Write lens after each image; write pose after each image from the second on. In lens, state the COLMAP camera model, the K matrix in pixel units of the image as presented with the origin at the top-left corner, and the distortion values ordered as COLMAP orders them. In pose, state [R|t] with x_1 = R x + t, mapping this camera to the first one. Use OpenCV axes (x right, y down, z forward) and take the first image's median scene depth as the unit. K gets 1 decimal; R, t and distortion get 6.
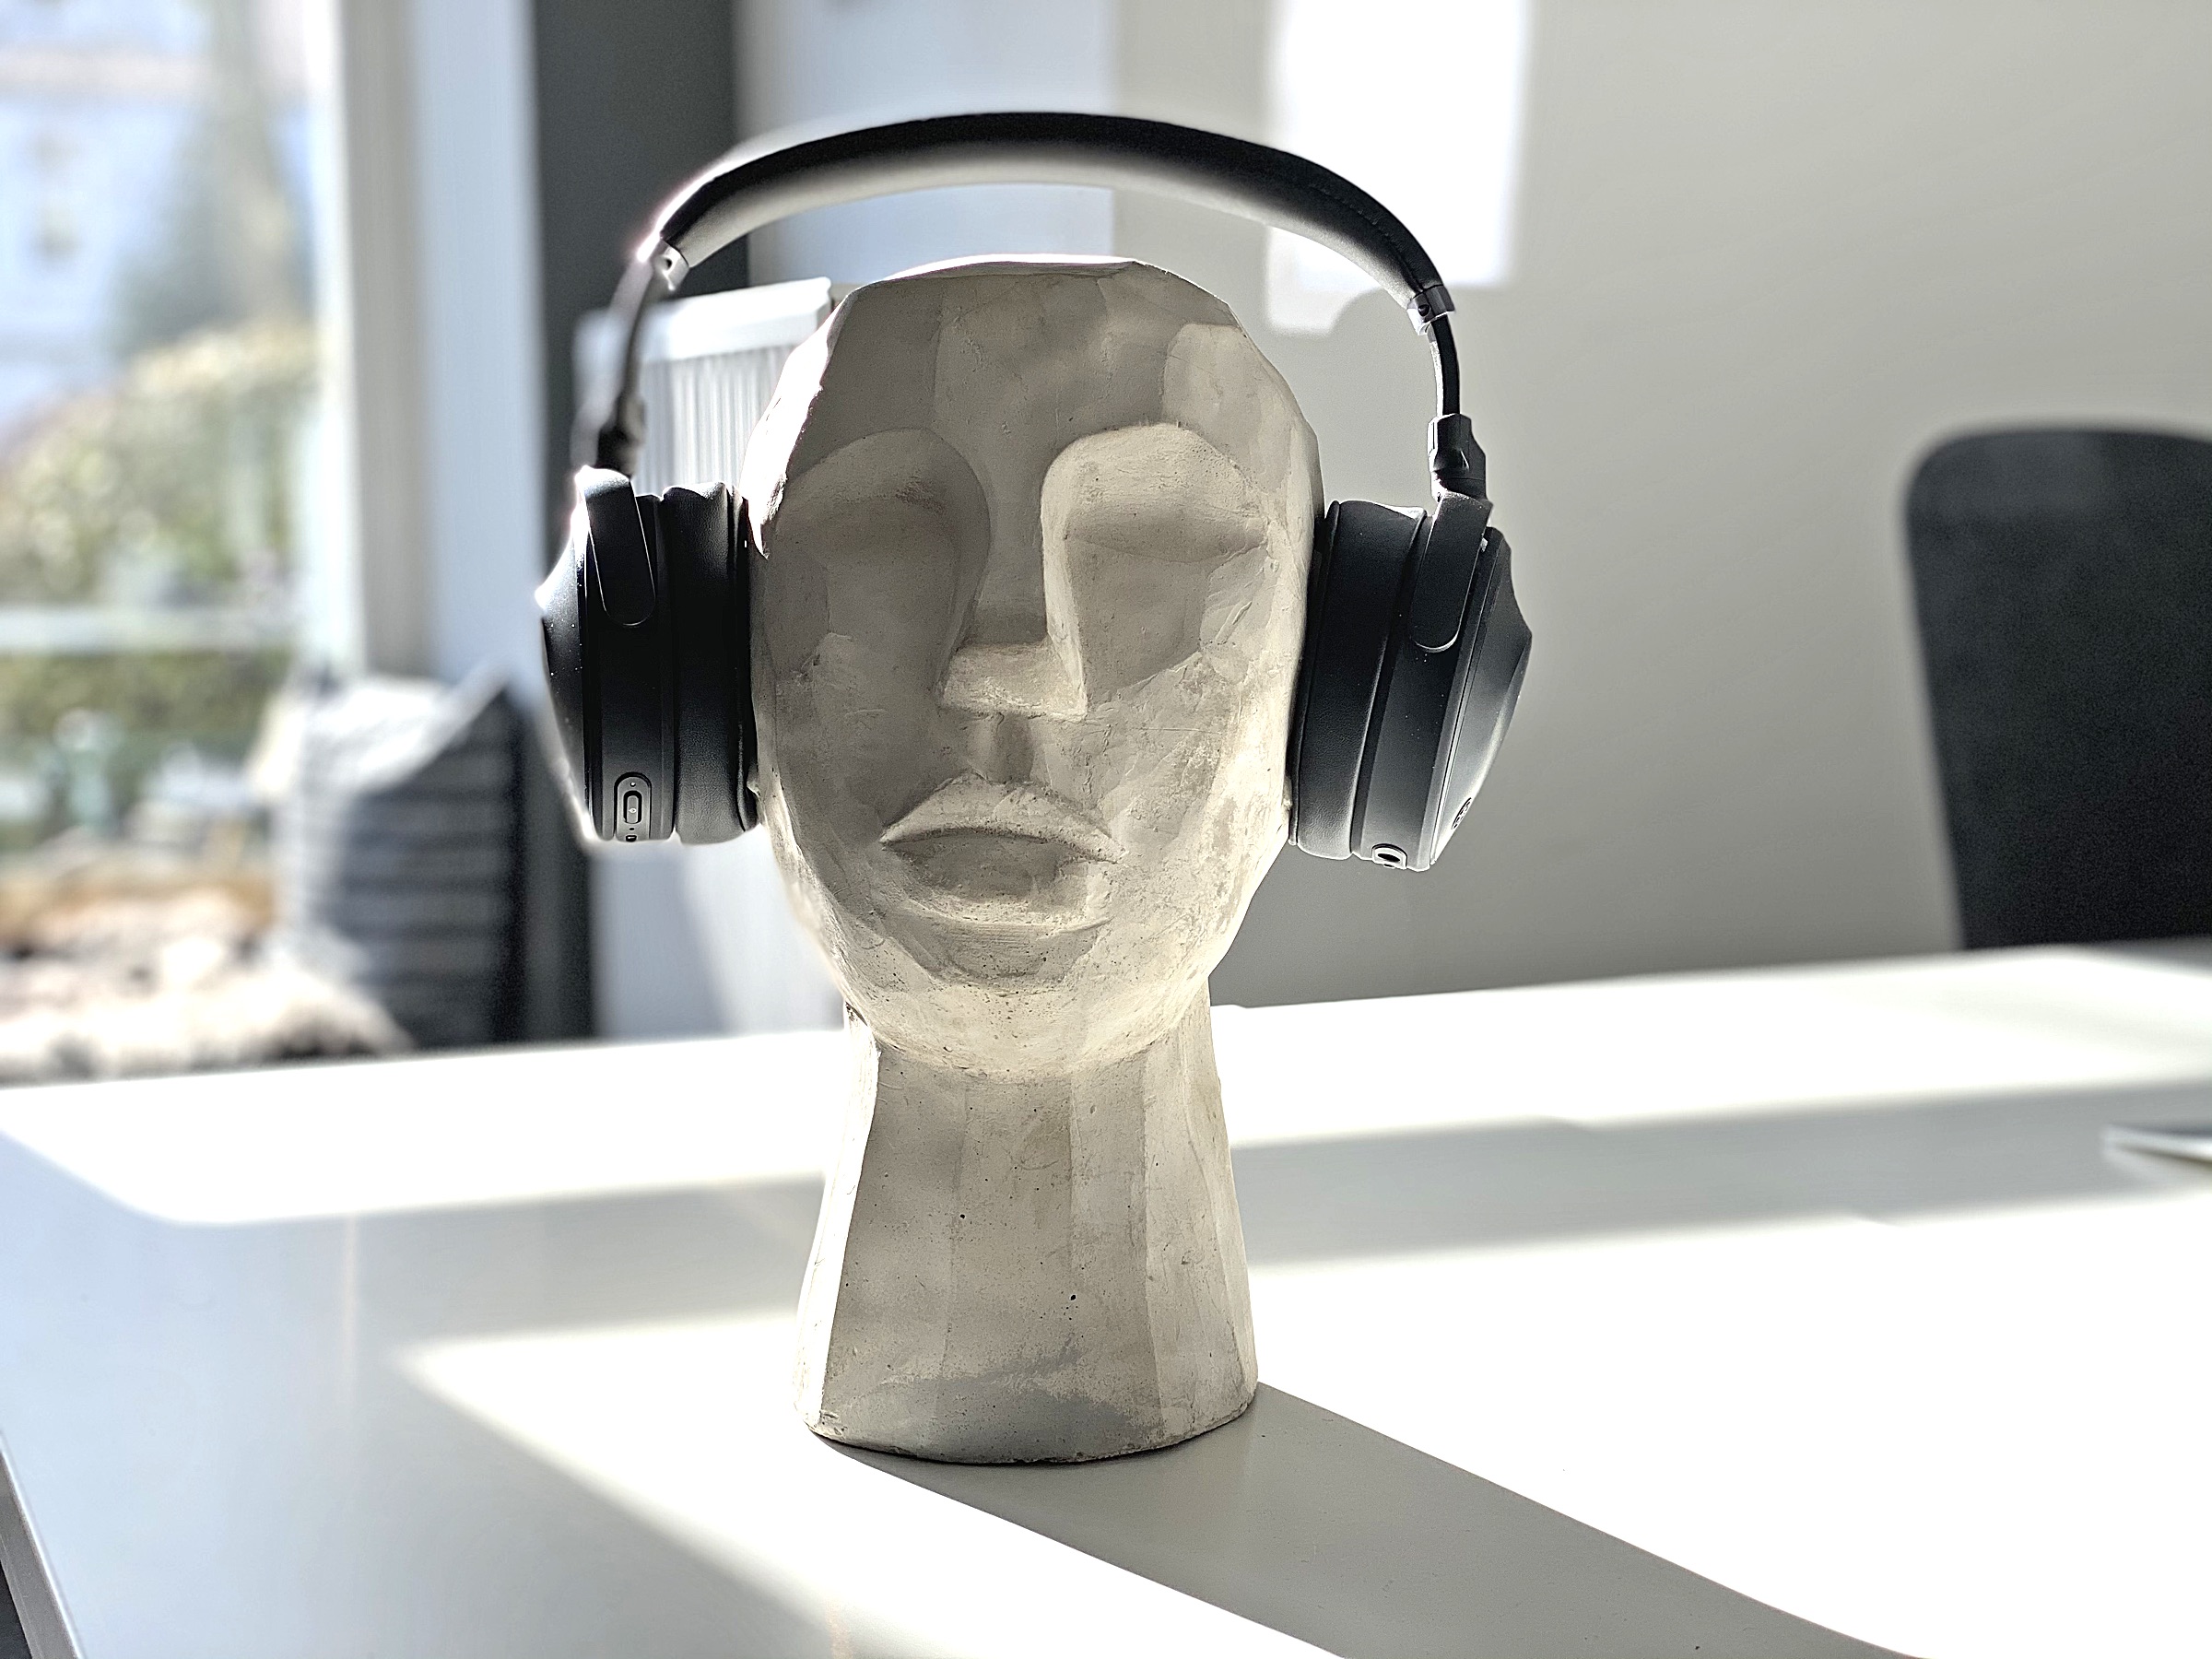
lens RADIAL K [[3404.1, 0, 1105.8], [0, 3404.1, 828.6], [0, 0, 1]] dist [-0.036094, 0.000000]
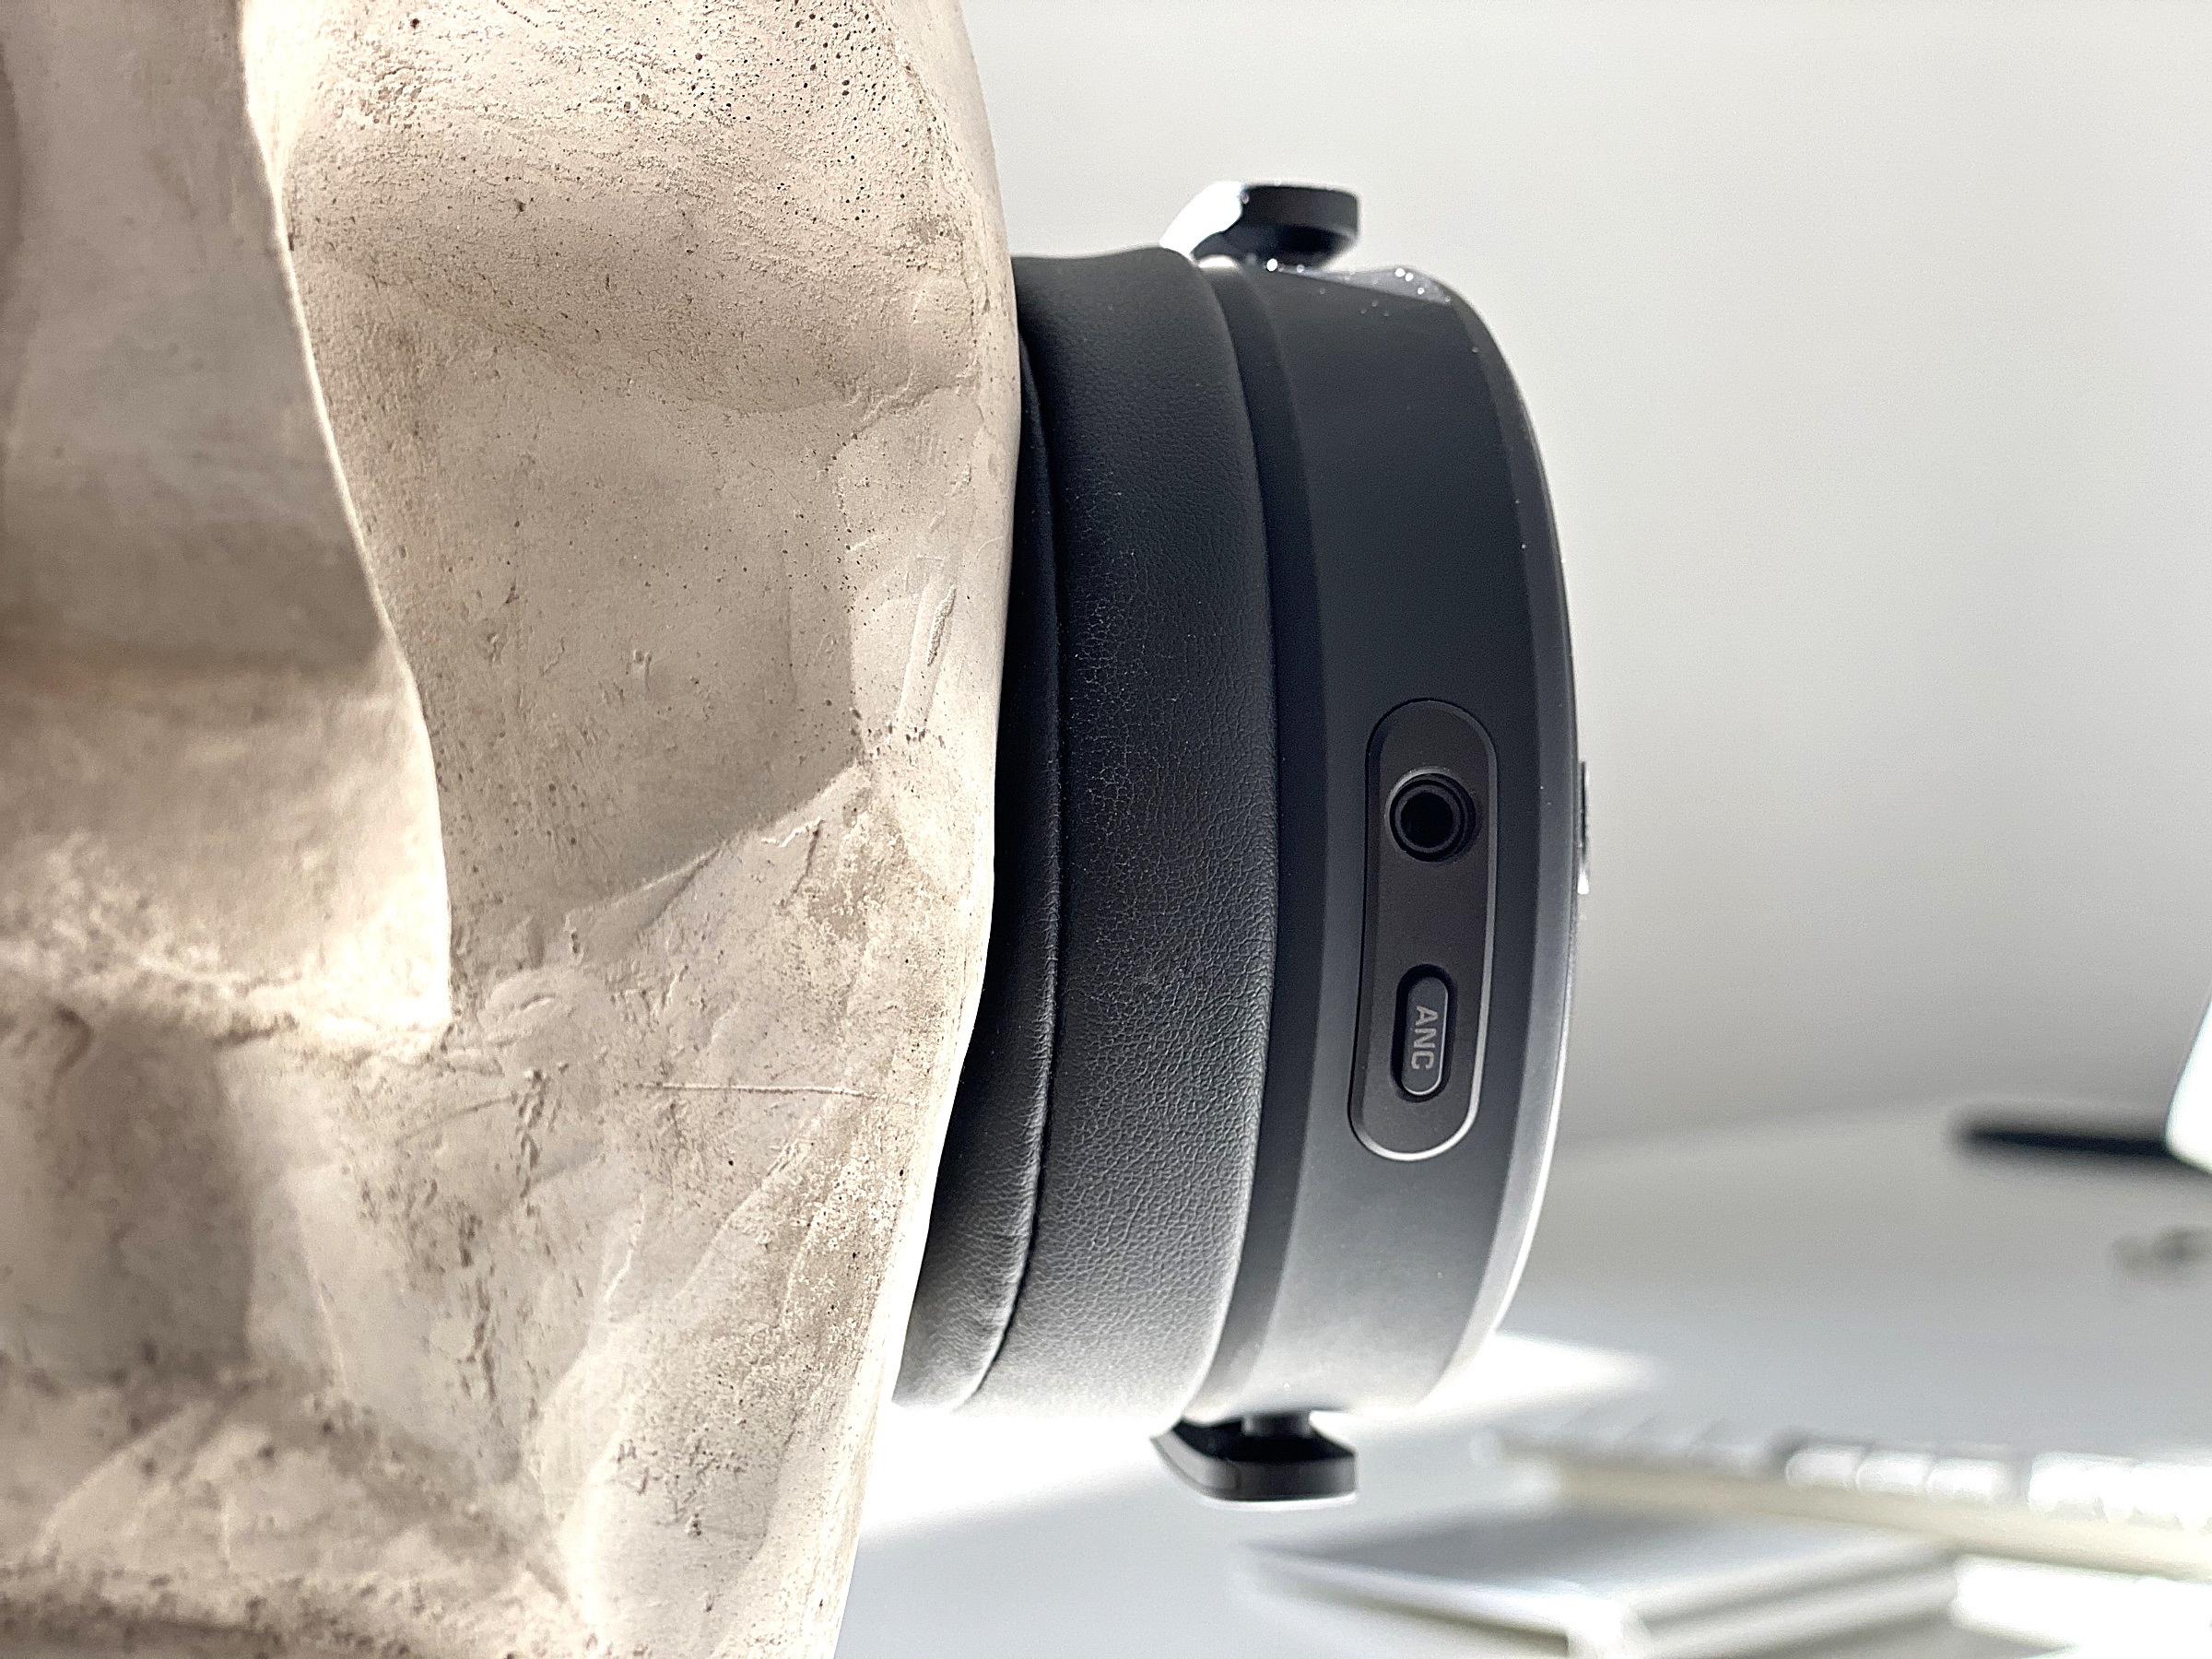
lens RADIAL K [[3404.1, 0, 1104.6], [0, 3404.1, 834.0], [0, 0, 1]] dist [-0.036094, 0.000000]
pose [[0.880389, 0.044757, 0.472137, -0.071774], [-0.022197, 0.998335, -0.053247, -0.035016], [-0.473733, 0.036398, 0.879916, 0.788723]]
